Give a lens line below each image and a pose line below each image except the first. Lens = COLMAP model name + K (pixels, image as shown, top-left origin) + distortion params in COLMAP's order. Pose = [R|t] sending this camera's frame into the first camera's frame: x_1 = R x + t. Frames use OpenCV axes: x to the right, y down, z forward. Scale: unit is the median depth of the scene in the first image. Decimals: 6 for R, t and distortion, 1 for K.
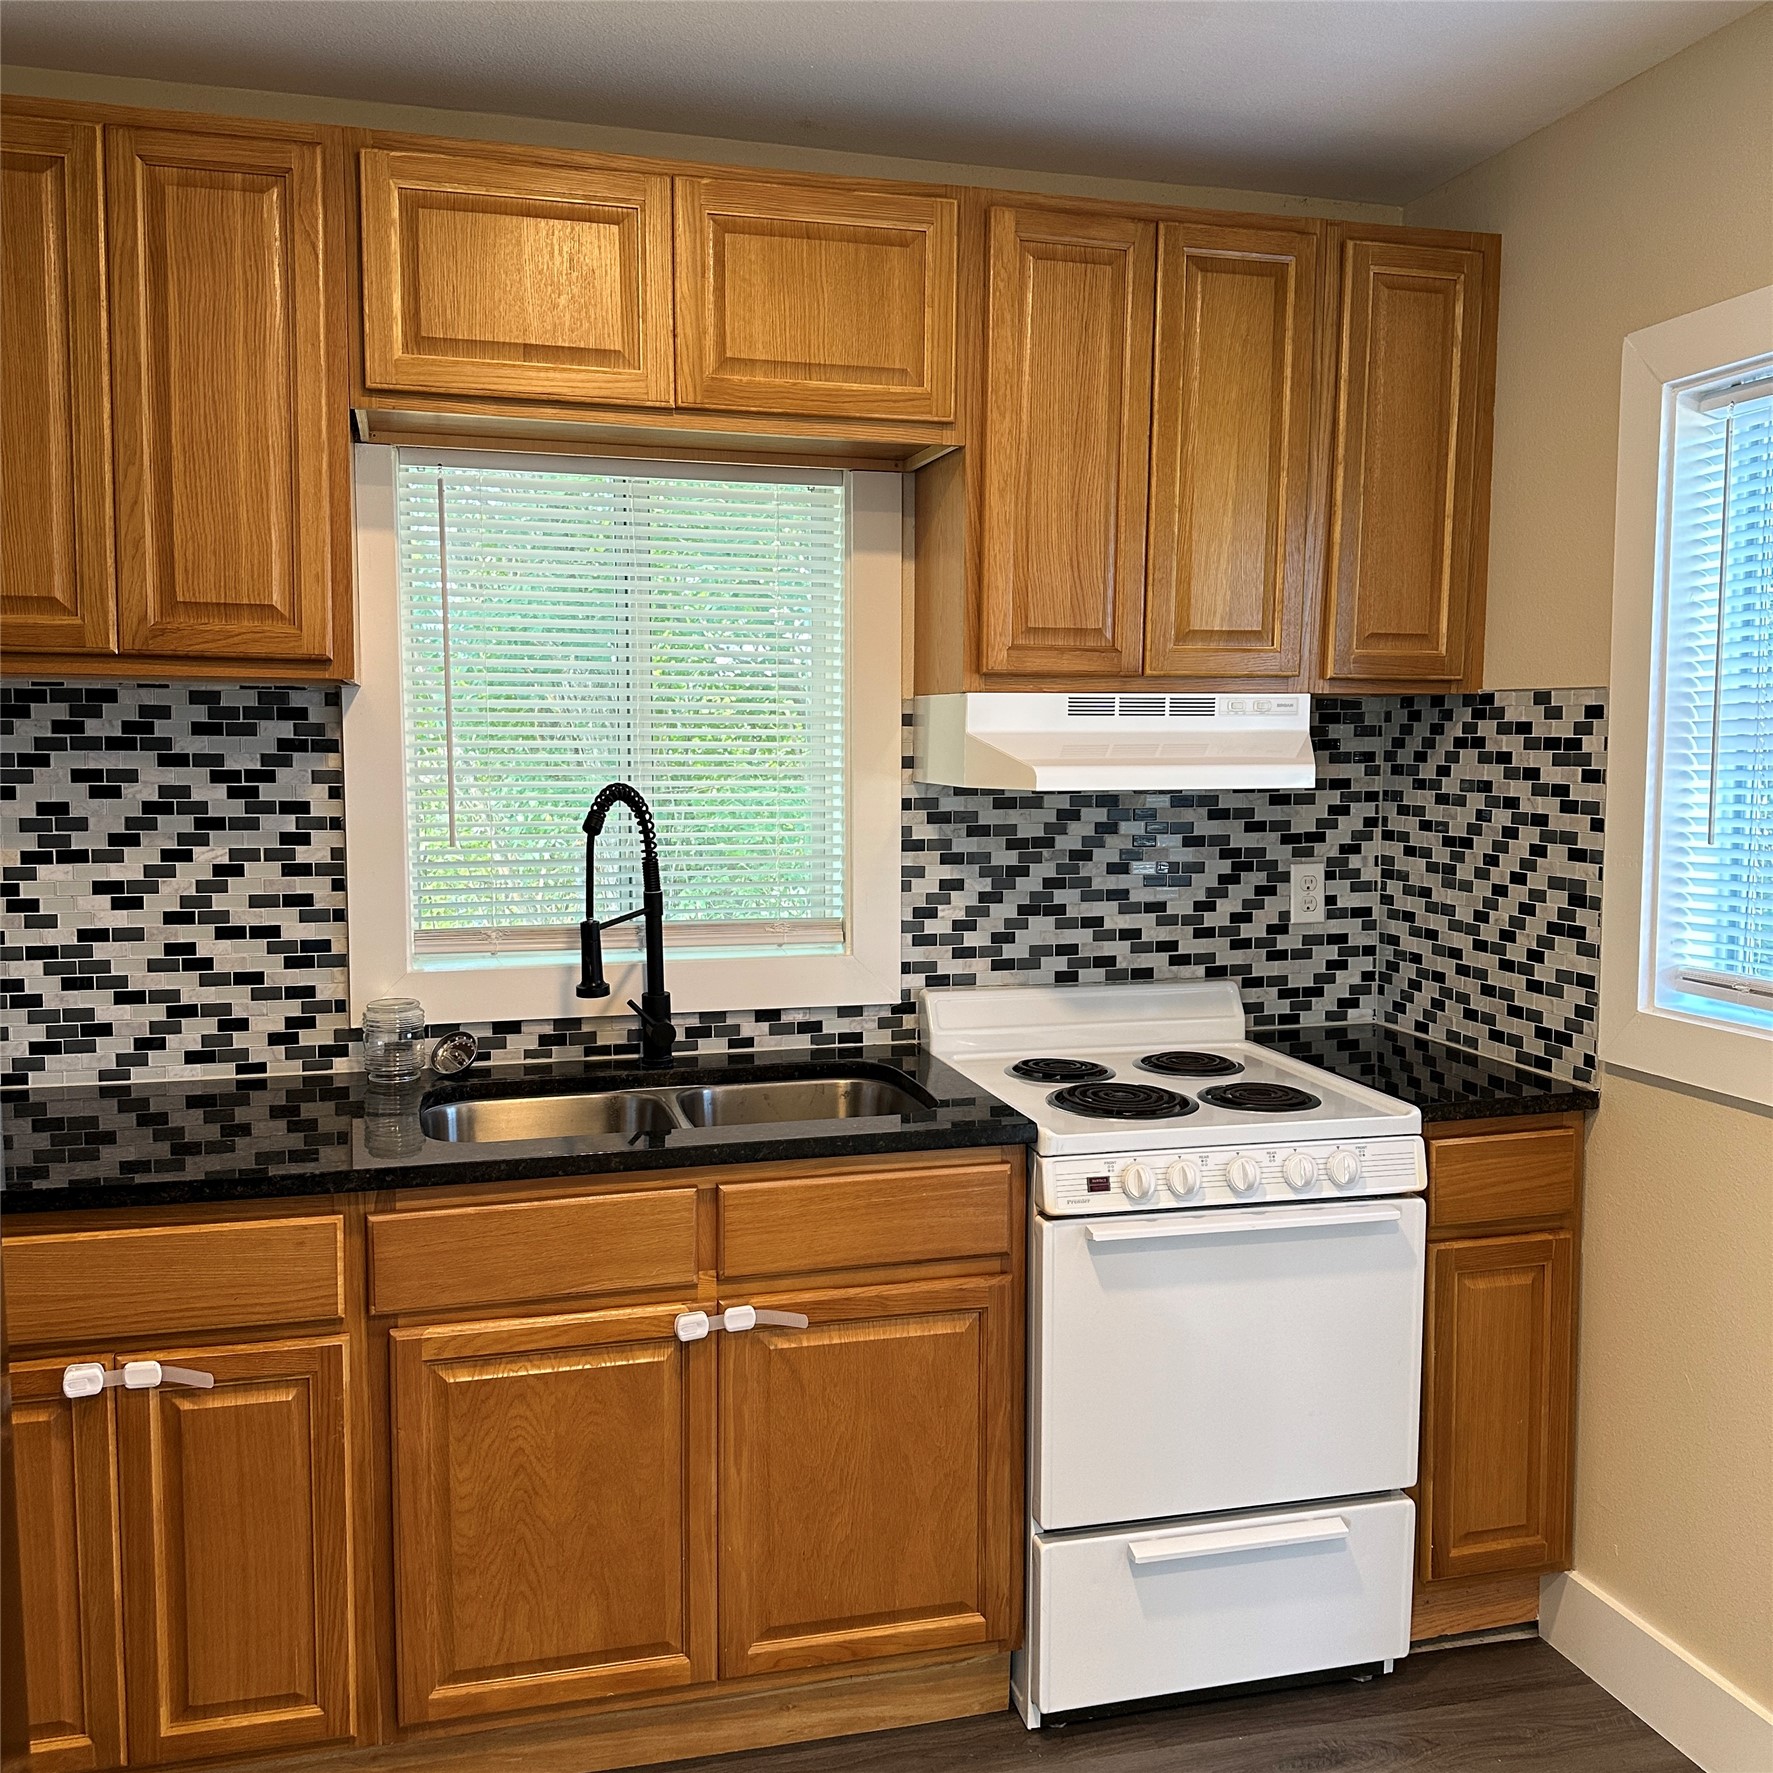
lens RADIAL K [[1639.8, 0, 886.5], [0, 1639.8, 886.5], [0, 0, 1]] dist [0.185831, -0.381671]
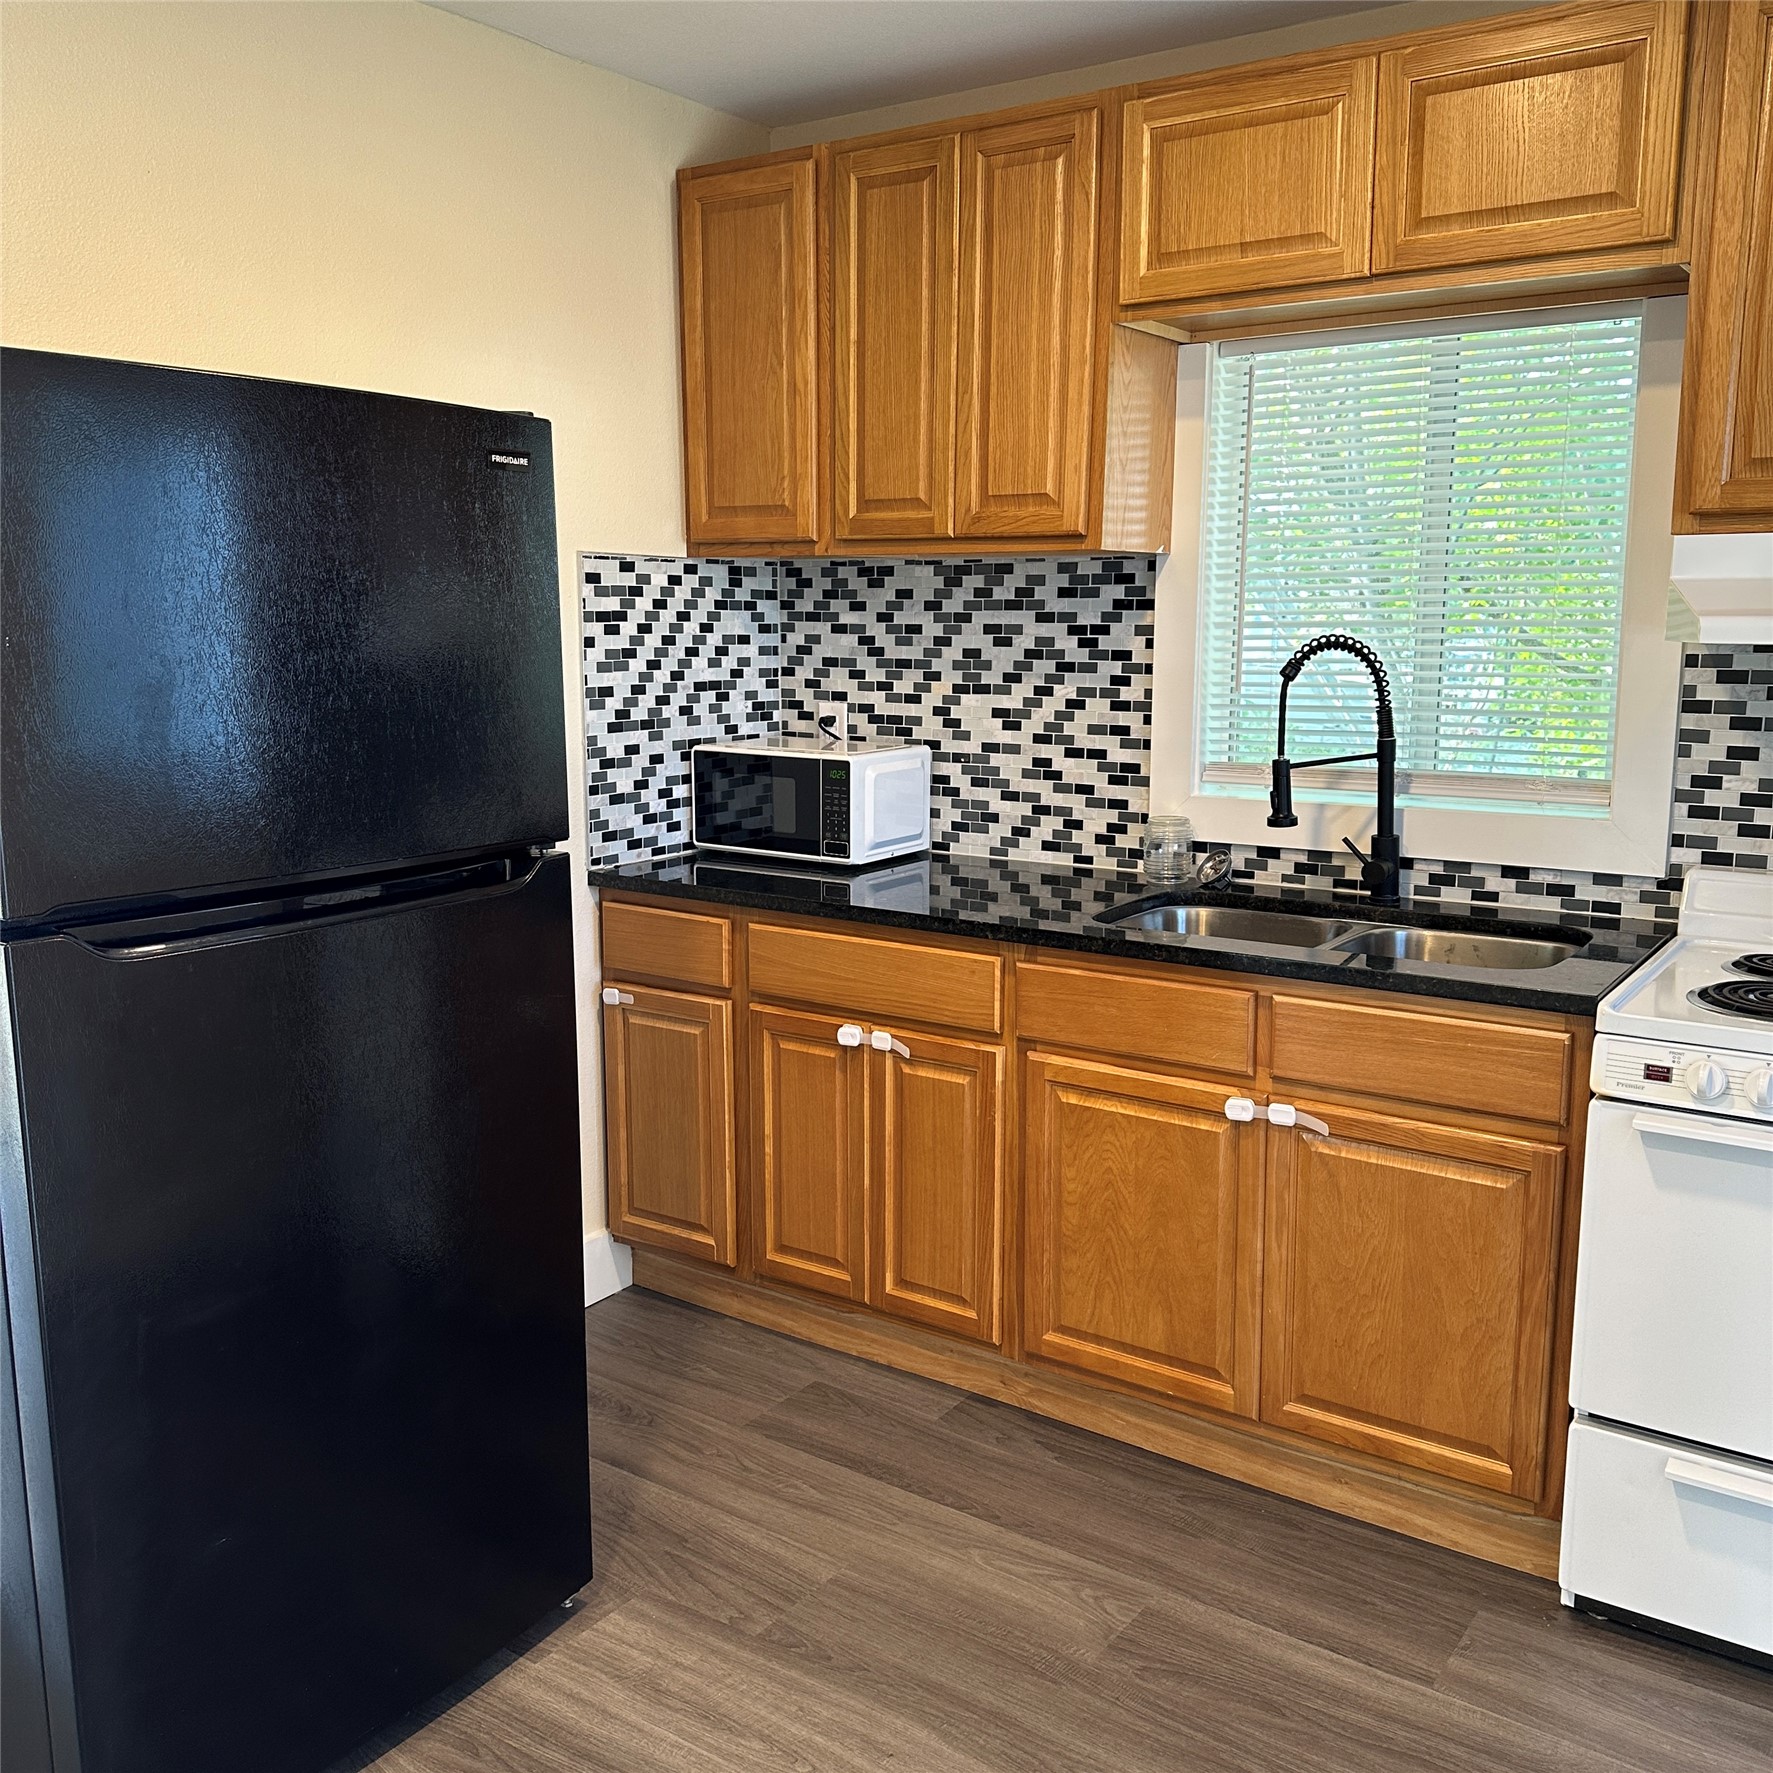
lens RADIAL K [[1639.8, 0, 886.5], [0, 1639.8, 886.5], [0, 0, 1]] dist [0.185831, -0.381671]
pose [[0.645309, 0.122052, -0.754109, 0.497181], [-0.065072, 0.992349, 0.104928, 0.006282], [0.761145, -0.018640, 0.648313, 0.063271]]
